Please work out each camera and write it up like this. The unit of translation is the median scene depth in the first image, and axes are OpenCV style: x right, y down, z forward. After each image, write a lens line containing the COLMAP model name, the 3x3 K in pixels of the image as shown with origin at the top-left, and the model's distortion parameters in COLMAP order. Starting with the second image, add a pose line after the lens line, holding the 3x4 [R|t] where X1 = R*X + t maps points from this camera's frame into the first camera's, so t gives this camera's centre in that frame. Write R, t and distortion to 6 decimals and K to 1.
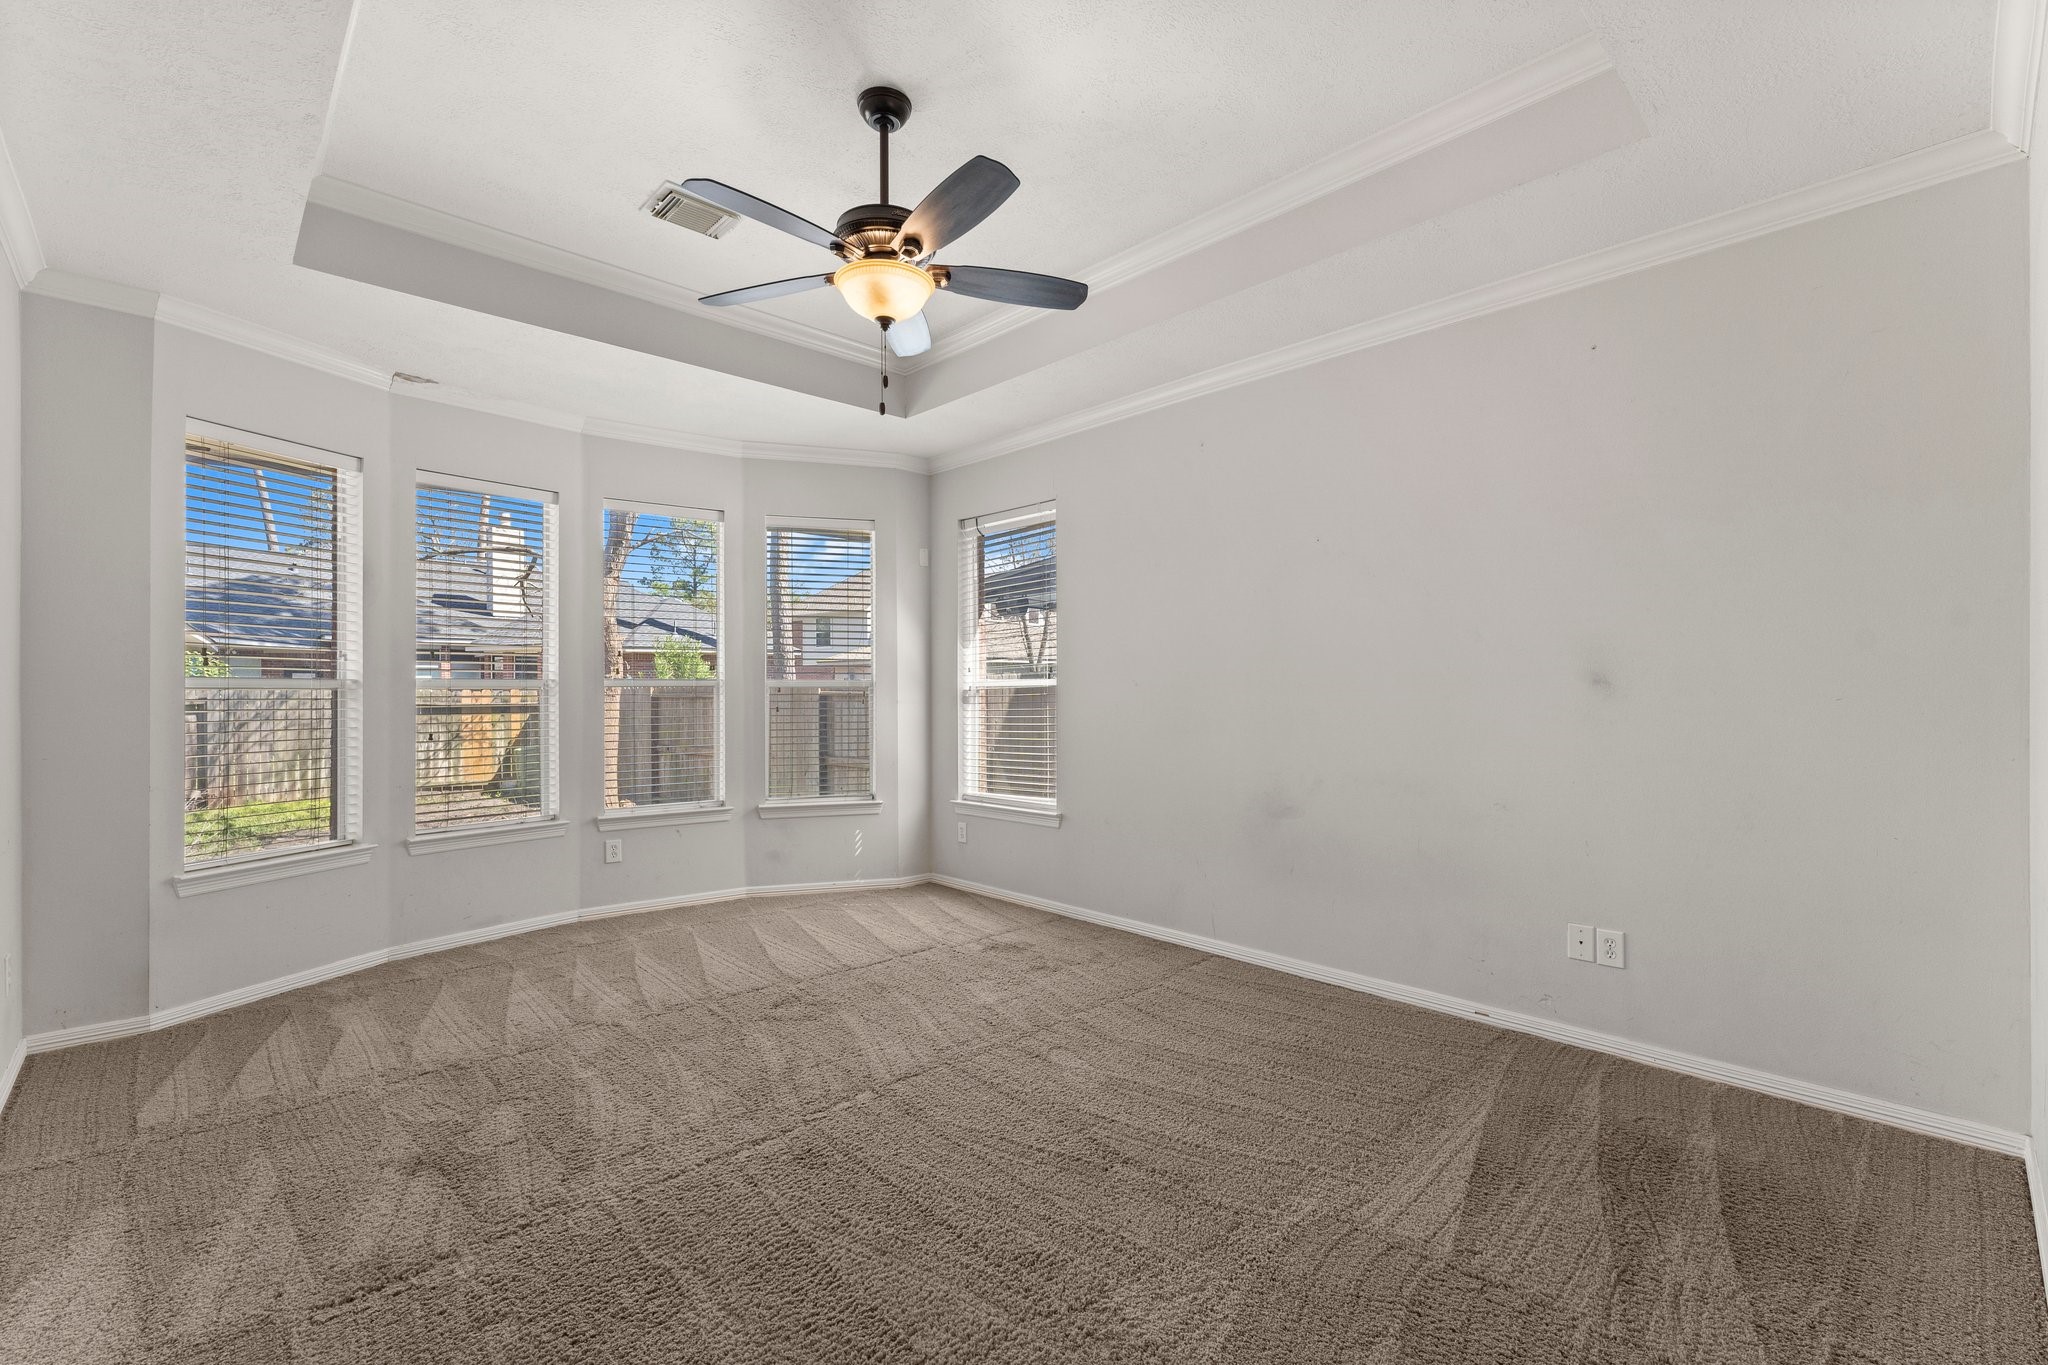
lens RADIAL K [[887.6, 0, 1024.0], [0, 887.6, 682.5], [0, 0, 1]] dist [0.000615, 0.000101]
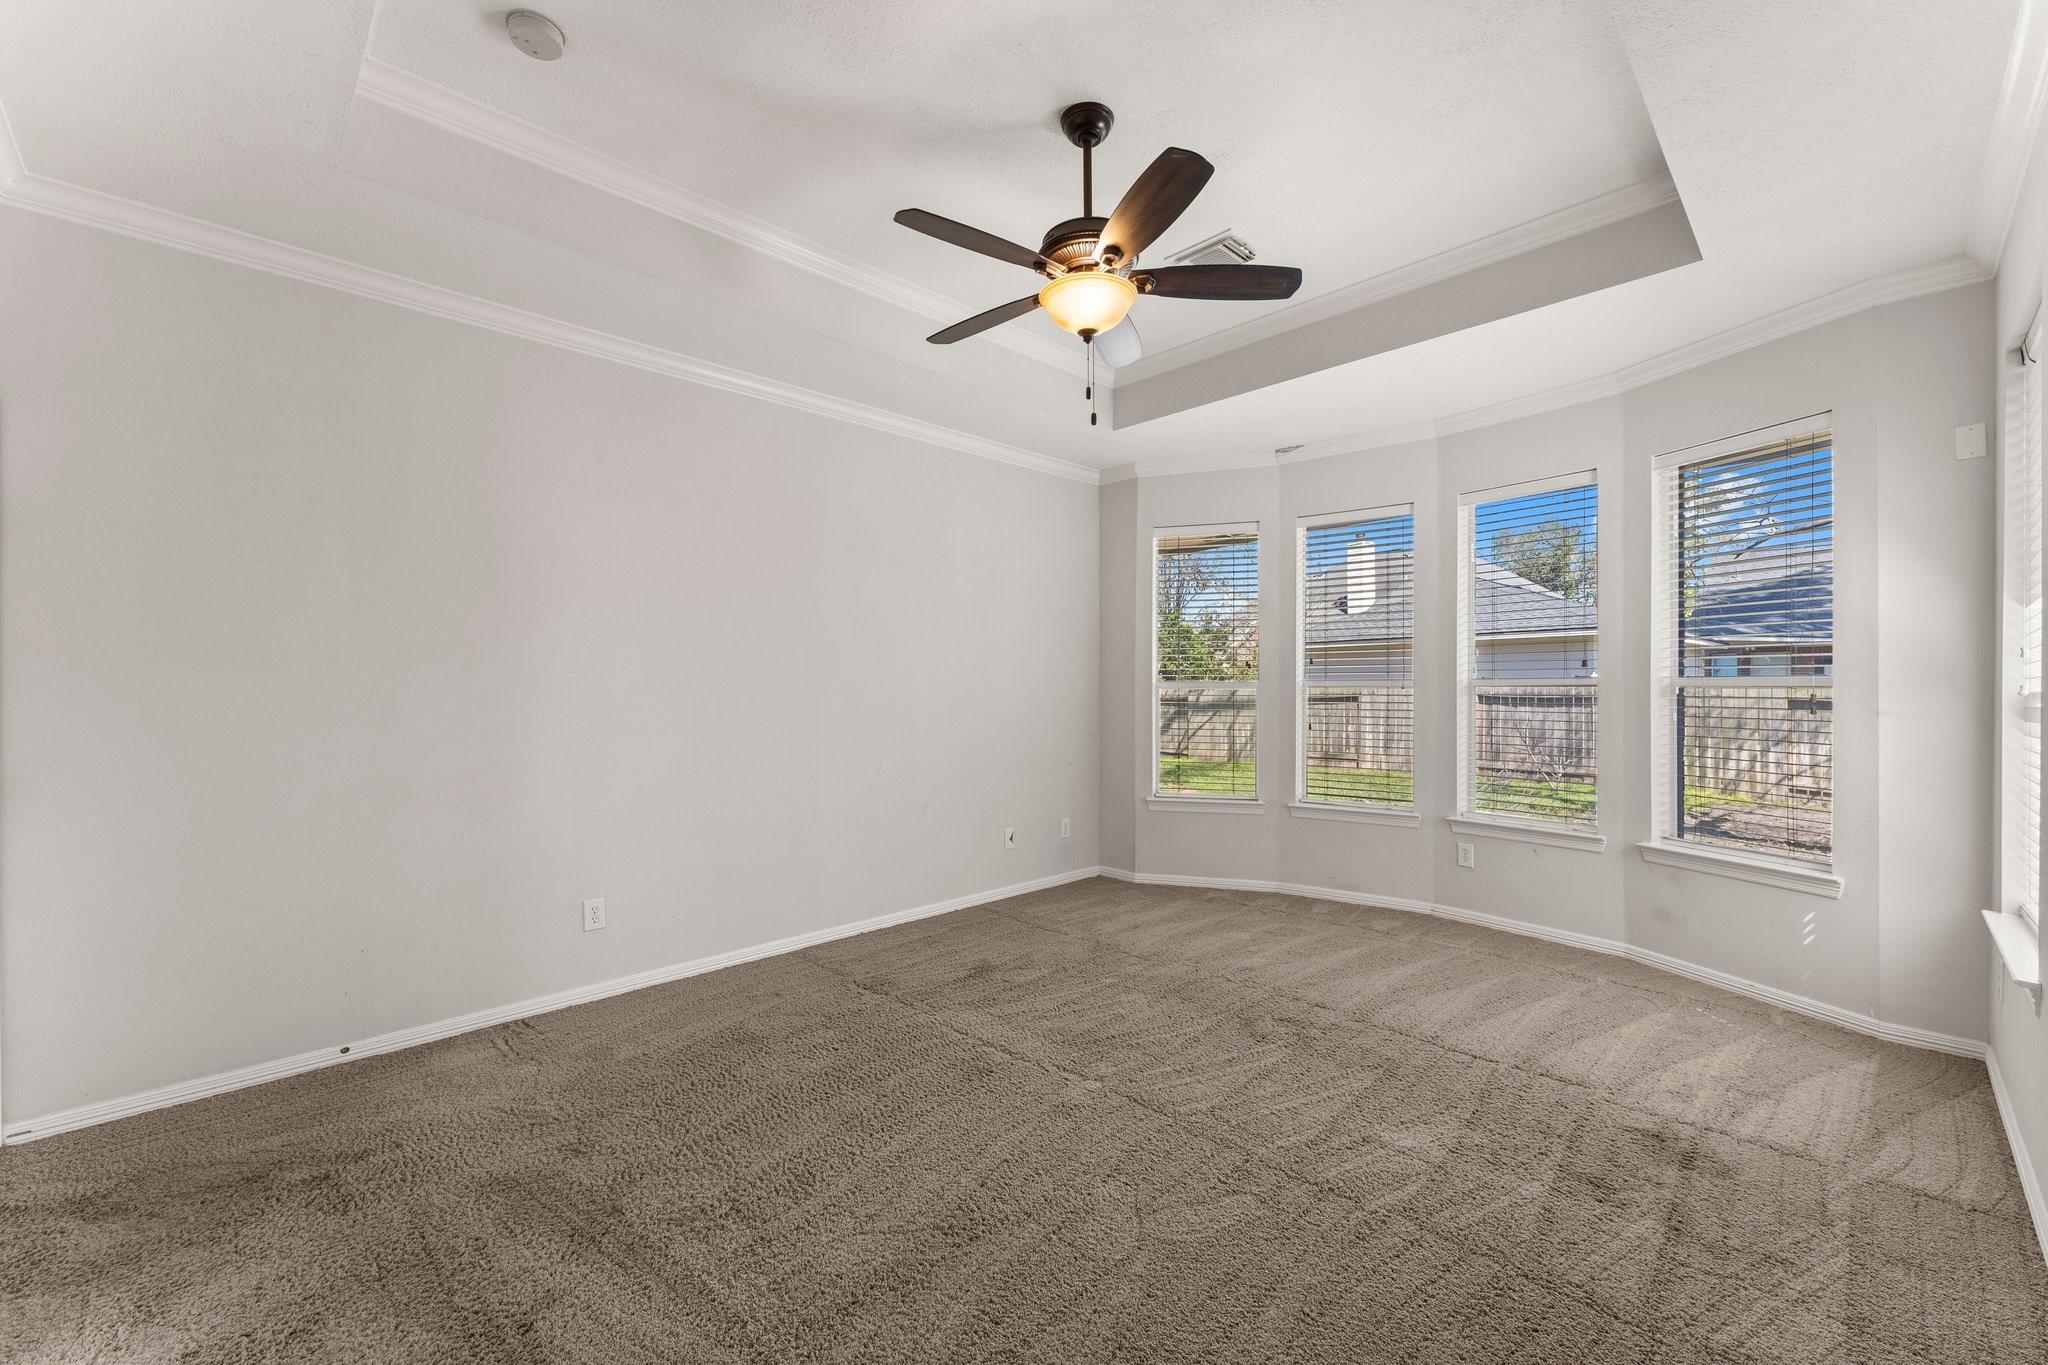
lens RADIAL K [[822.8, 0, 1021.7], [0, 822.8, 687.2], [0, 0, 1]] dist [0.002437, -0.000366]
pose [[0.019479, 0.003696, -0.999803, 0.558421], [0.010699, 0.999935, 0.003905, -0.004644], [0.999753, -0.010773, 0.019438, 0.641501]]
